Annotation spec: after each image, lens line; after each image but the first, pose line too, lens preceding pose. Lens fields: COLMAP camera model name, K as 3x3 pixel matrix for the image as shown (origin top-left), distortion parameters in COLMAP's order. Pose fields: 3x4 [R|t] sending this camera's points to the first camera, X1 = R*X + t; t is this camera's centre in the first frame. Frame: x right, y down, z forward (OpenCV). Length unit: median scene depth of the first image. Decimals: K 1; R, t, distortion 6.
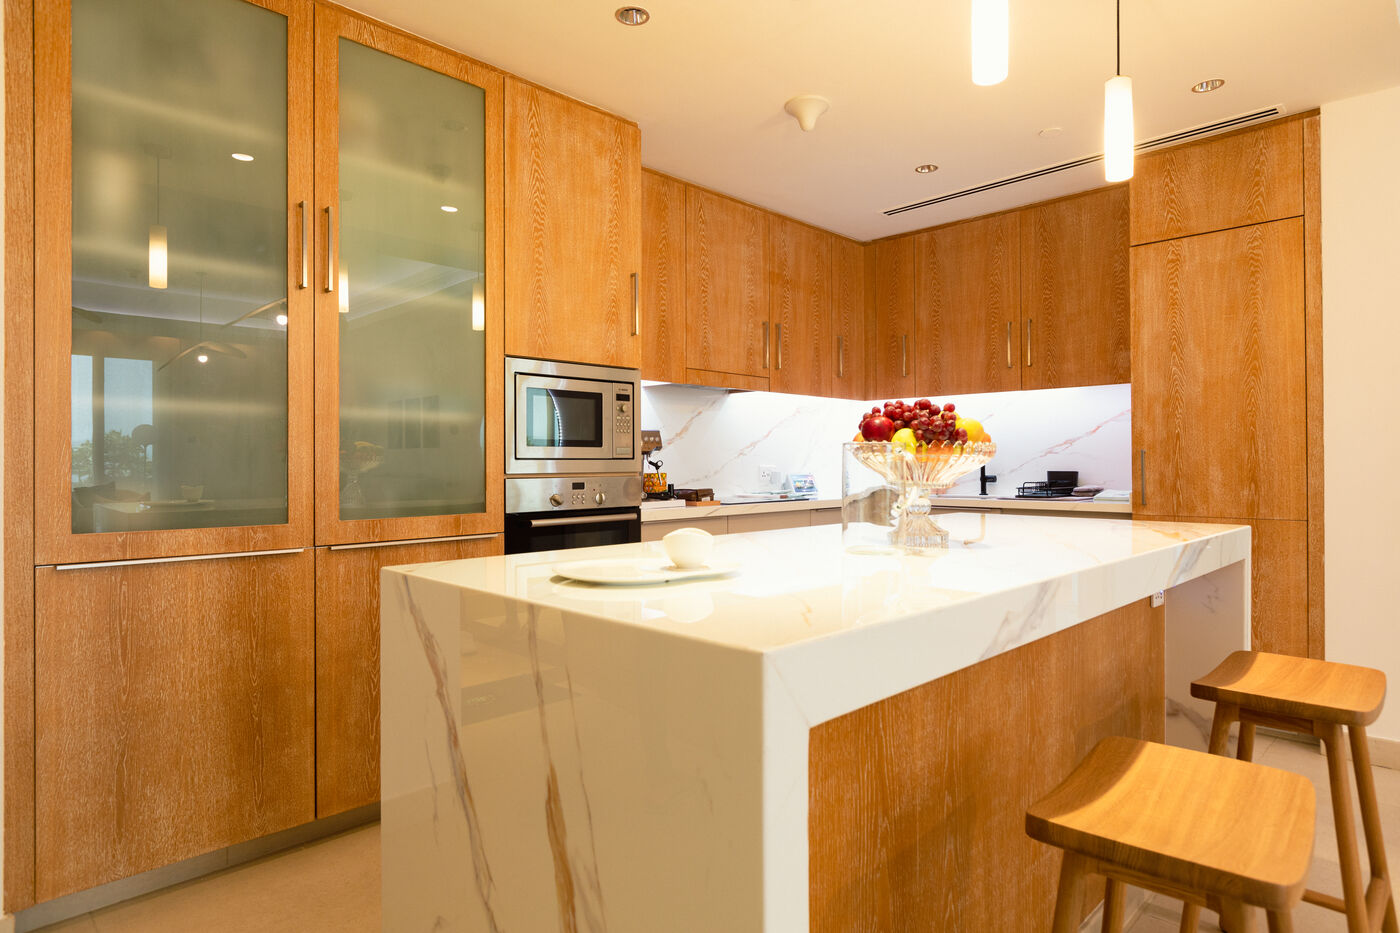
lens RADIAL K [[785.3, 0, 700.0], [0, 785.3, 466.5], [0, 0, 1]] dist [-0.002799, -0.000441]
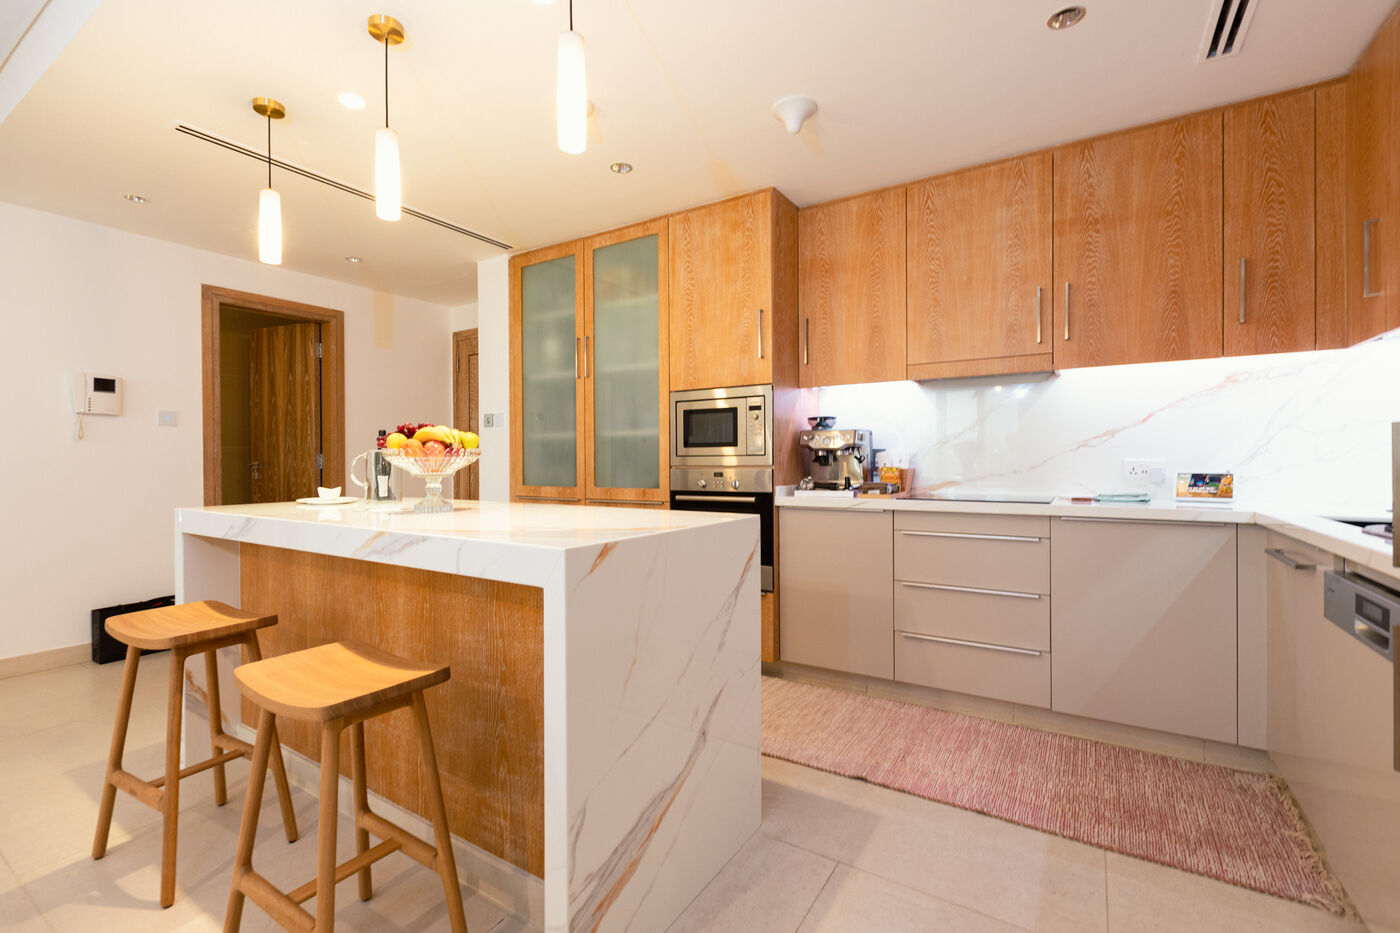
lens RADIAL K [[622.7, 0, 700.0], [0, 622.7, 466.5], [0, 0, 1]] dist [0.000483, -0.000053]
pose [[0.212860, 0.014296, -0.976978, 0.913358], [0.001632, 0.999886, 0.014987, -0.006900], [0.977081, -0.004784, 0.212813, 0.709512]]
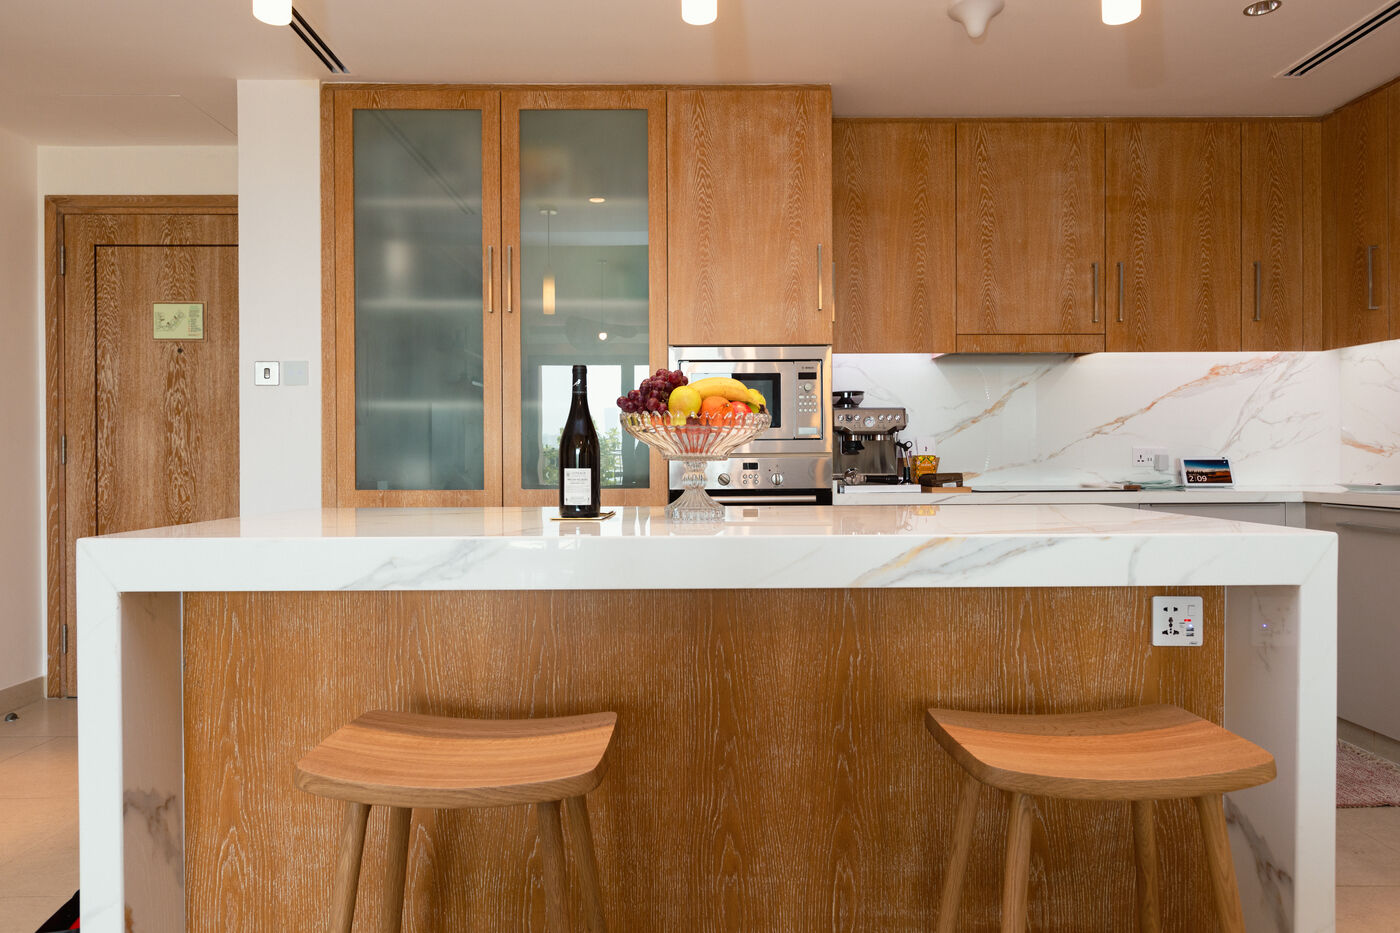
lens RADIAL K [[881.9, 0, 700.0], [0, 881.9, 466.5], [0, 0, 1]] dist [0.000126, -0.000708]
pose [[0.717684, 0.007846, -0.696324, 0.579436], [0.000221, 0.999934, 0.011495, 0.011643], [0.696368, -0.008403, 0.717635, 0.130120]]
